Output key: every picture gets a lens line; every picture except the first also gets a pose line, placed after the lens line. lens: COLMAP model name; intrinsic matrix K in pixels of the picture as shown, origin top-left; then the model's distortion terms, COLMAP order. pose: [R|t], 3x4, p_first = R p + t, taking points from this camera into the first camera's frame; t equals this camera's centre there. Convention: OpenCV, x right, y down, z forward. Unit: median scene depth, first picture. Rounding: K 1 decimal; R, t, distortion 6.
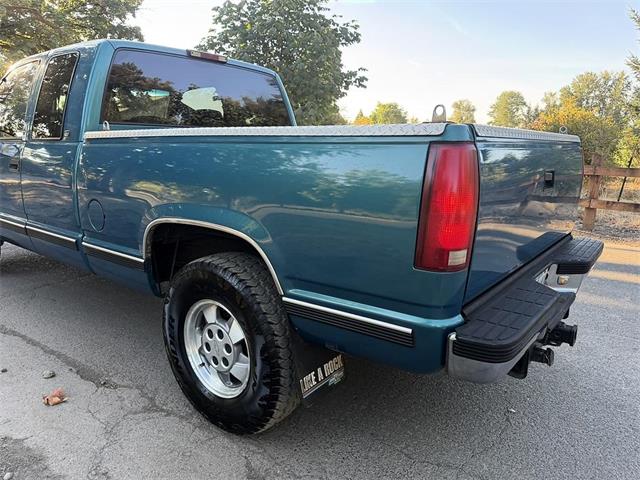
lens RADIAL K [[446.7, 0, 325.8], [0, 446.7, 240.8], [0, 0, 1]] dist [0.029481, -0.030817]
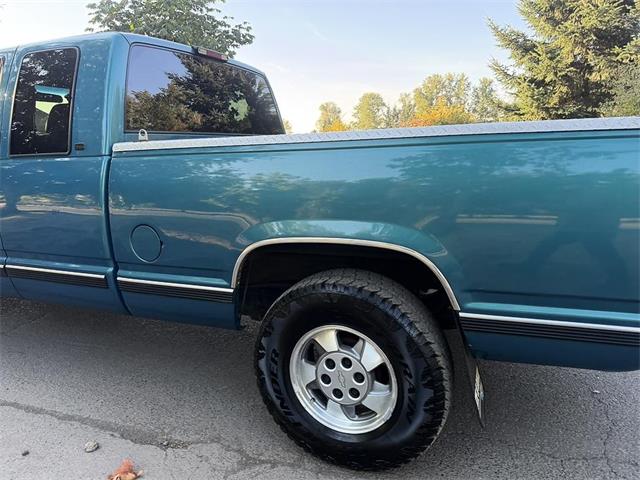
lens RADIAL K [[446.7, 0, 317.8], [0, 446.7, 238.9], [0, 0, 1]] dist [0.029481, -0.030817]
pose [[0.967306, -0.092785, 0.236030, -0.344741], [0.095269, 0.995451, 0.000882, -0.030712], [-0.235038, 0.021634, 0.971745, 0.106038]]
